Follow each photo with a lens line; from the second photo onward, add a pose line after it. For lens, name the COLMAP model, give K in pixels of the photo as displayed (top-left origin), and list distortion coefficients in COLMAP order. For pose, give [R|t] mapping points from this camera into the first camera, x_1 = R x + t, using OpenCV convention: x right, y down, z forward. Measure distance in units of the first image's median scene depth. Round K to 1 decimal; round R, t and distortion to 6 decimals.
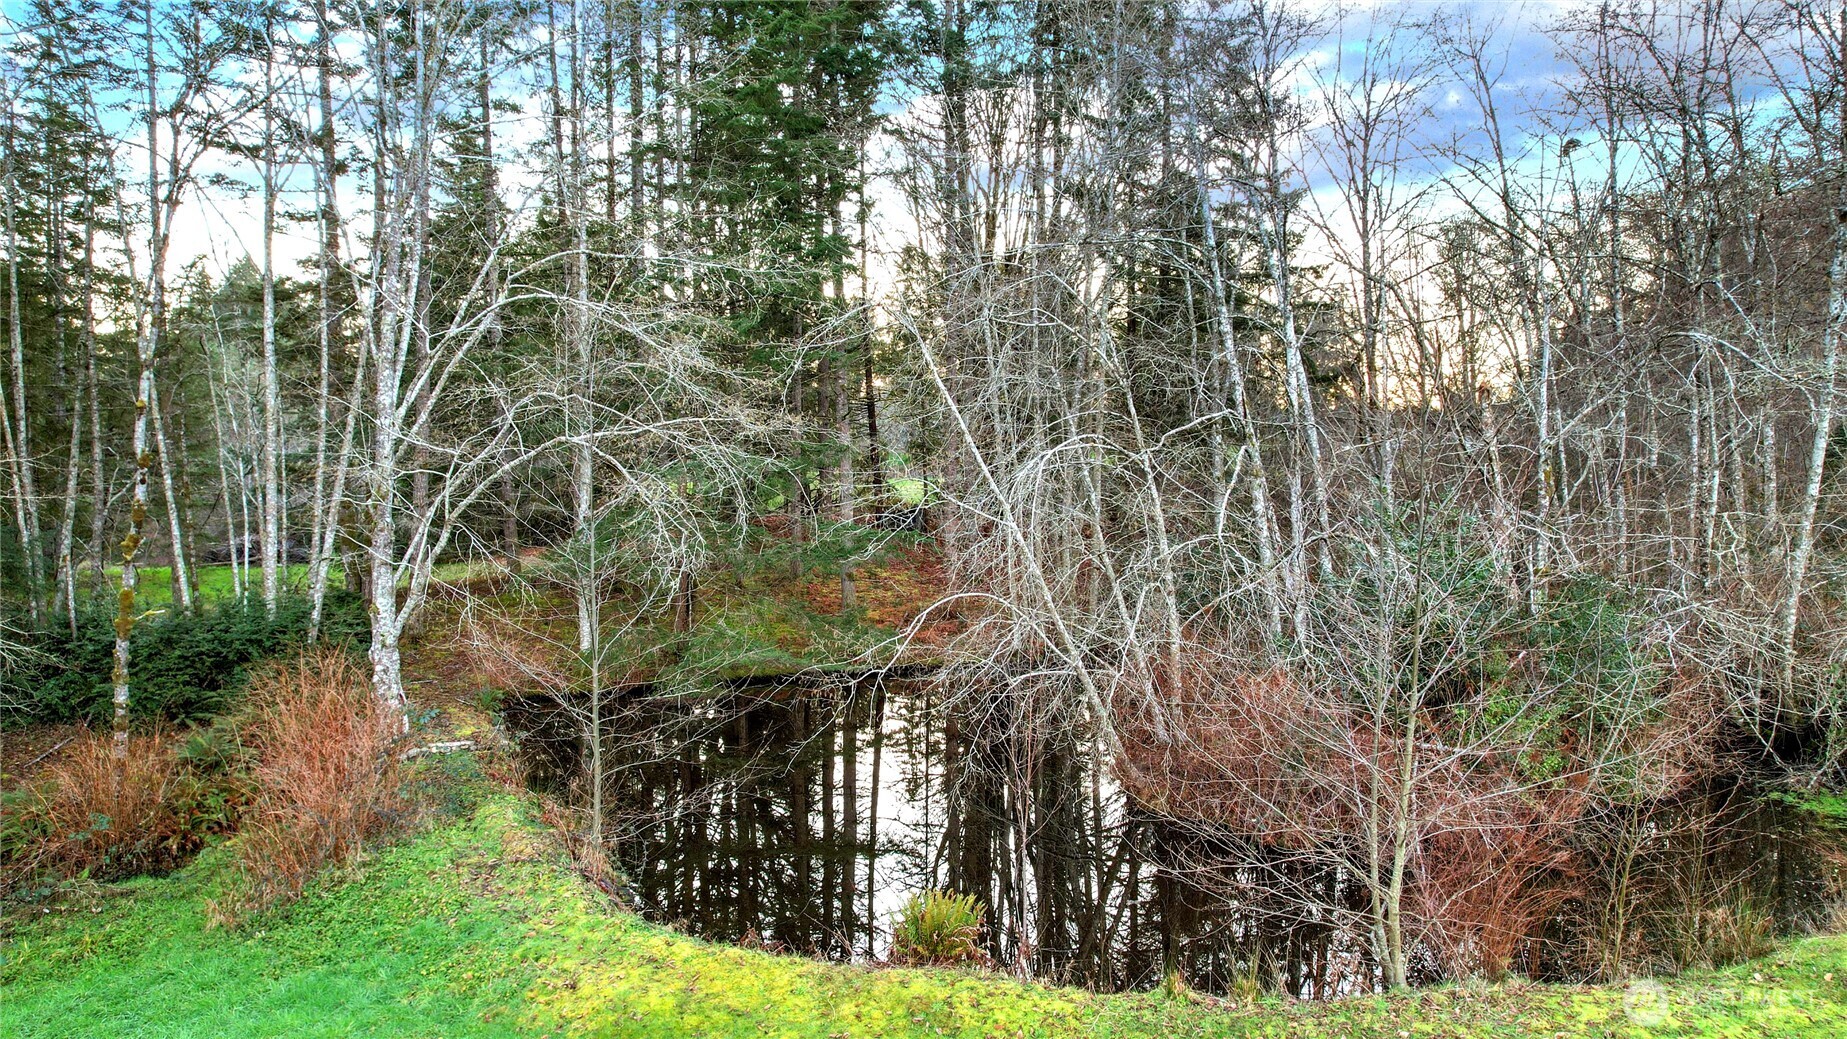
lens RADIAL K [[1160.4, 0, 923.5], [0, 1160.4, 519.5], [0, 0, 1]] dist [0.002137, 0.001621]
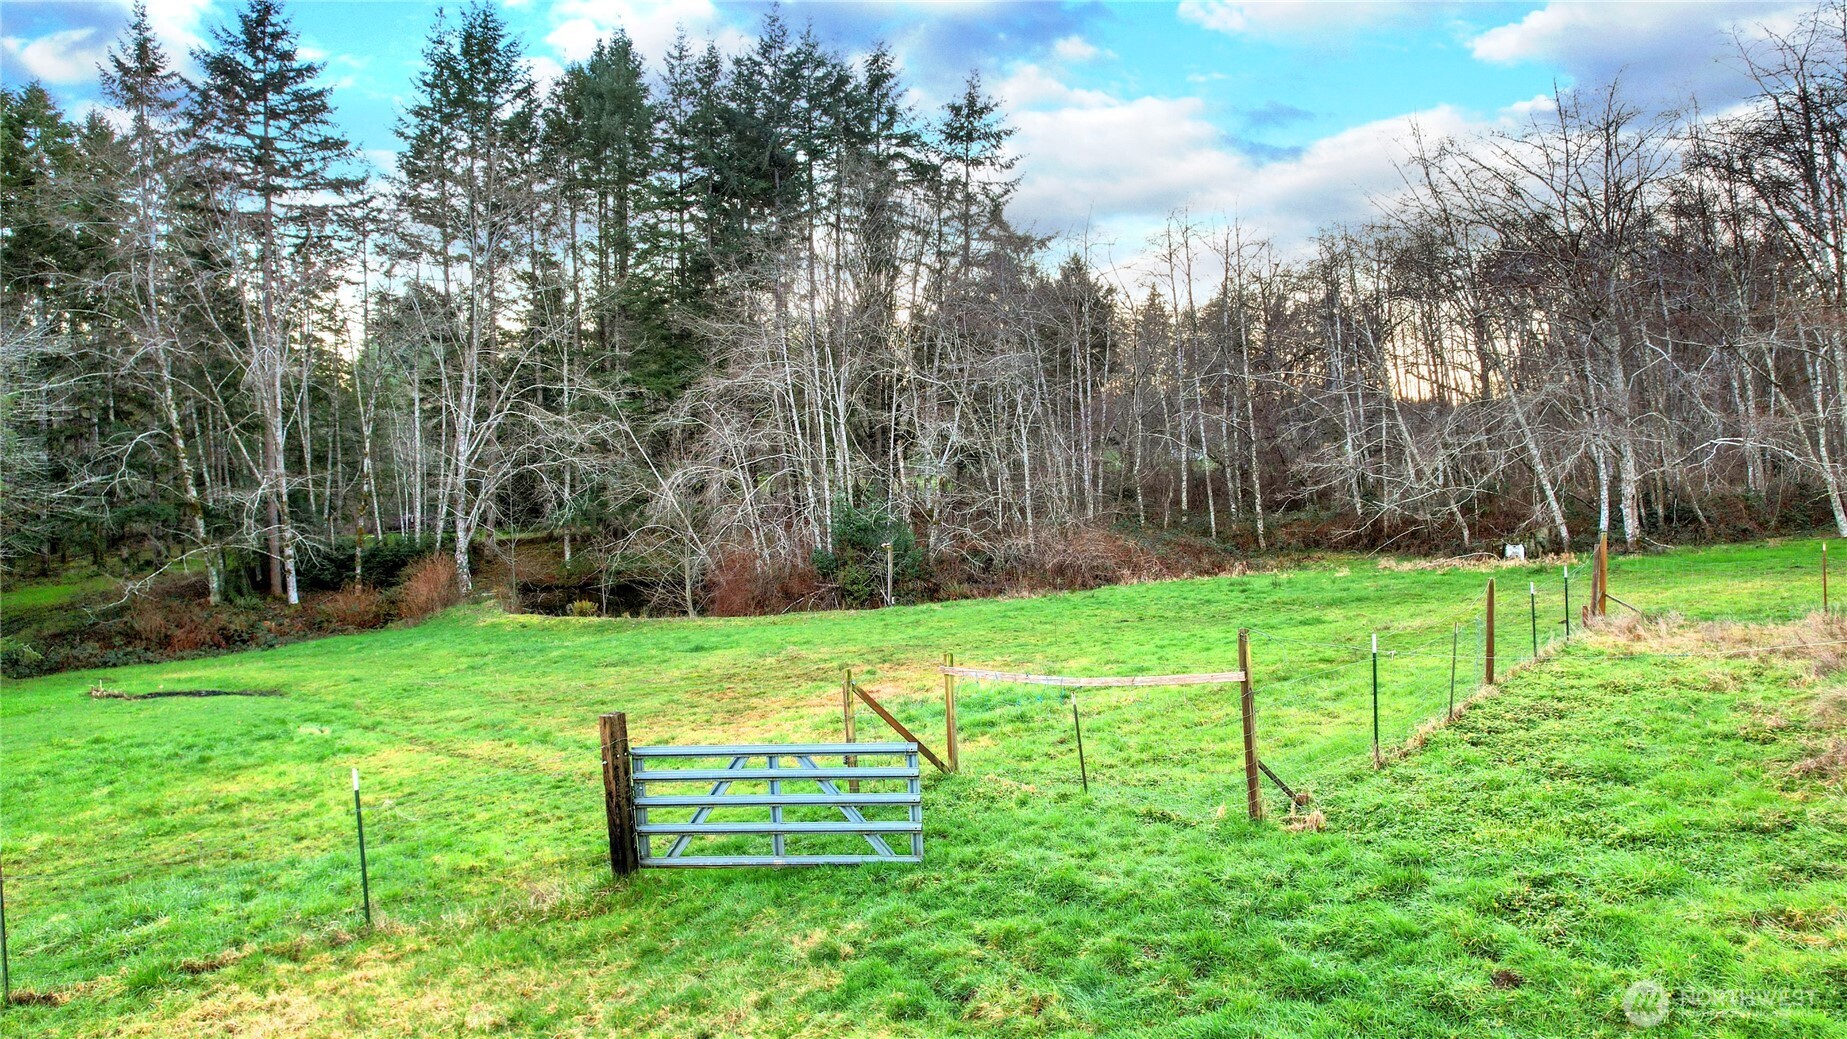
lens RADIAL K [[1160.4, 0, 923.5], [0, 1160.4, 519.5], [0, 0, 1]] dist [0.002137, 0.001621]
pose [[0.994175, 0.010502, -0.107264, 0.696486], [-0.010770, 0.999940, -0.001915, 0.033113], [0.107237, 0.003059, 0.994229, -1.205893]]
